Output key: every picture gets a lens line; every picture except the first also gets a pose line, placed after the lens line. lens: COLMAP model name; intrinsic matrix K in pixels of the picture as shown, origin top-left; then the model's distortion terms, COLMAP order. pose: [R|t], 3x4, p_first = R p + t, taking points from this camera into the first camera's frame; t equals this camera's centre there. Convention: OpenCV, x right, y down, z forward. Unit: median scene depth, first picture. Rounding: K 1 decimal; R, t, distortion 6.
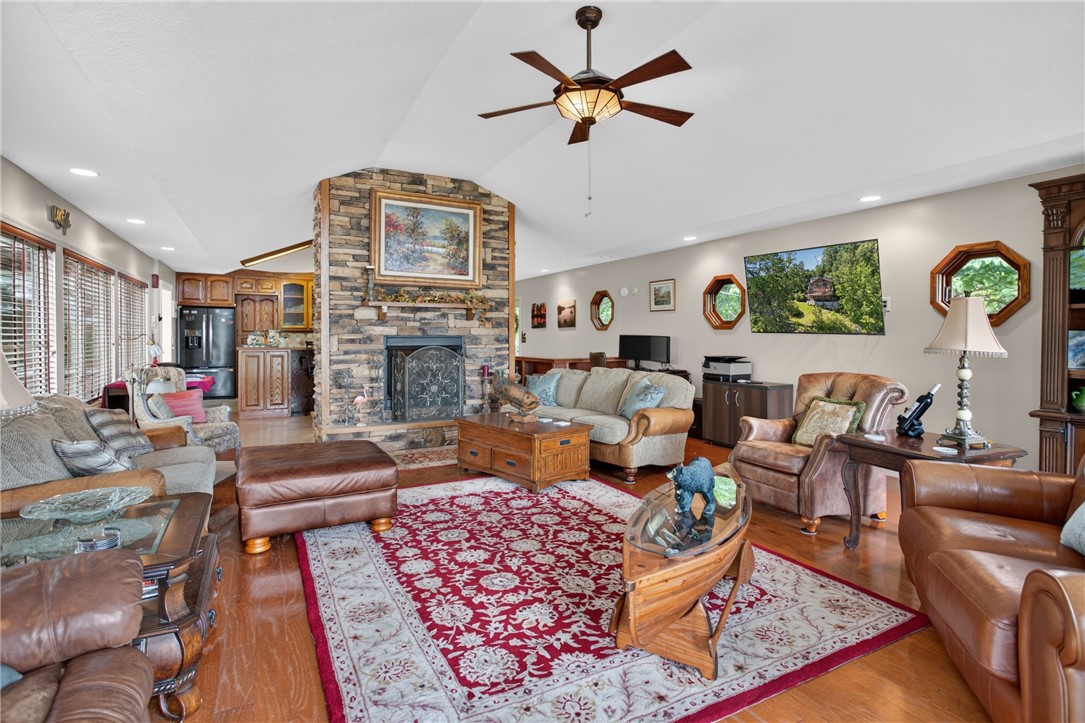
lens RADIAL K [[544.5, 0, 536.4], [0, 544.5, 353.9], [0, 0, 1]] dist [-0.005763, -0.001384]
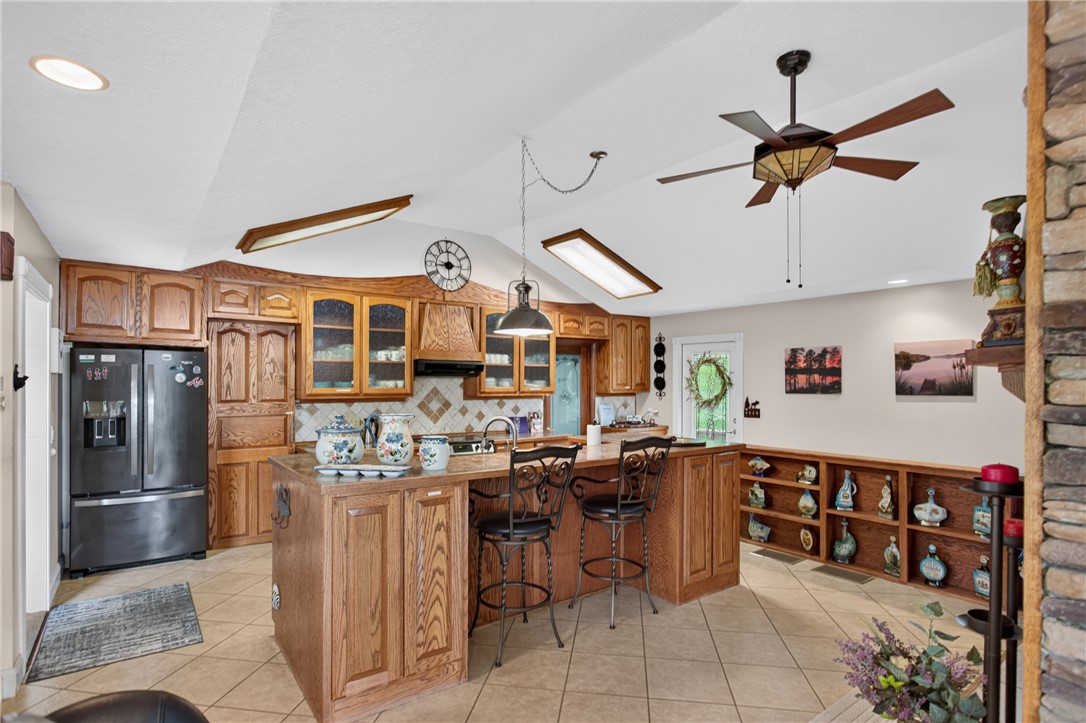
lens RADIAL K [[545.0, 0, 523.4], [0, 545.0, 387.0], [0, 0, 1]] dist [-0.005763, -0.001384]
pose [[0.987420, 0.000369, 0.158120, -0.345409], [0.003153, 0.999753, -0.022020, -0.040681], [-0.158089, 0.022241, 0.987174, 0.489996]]
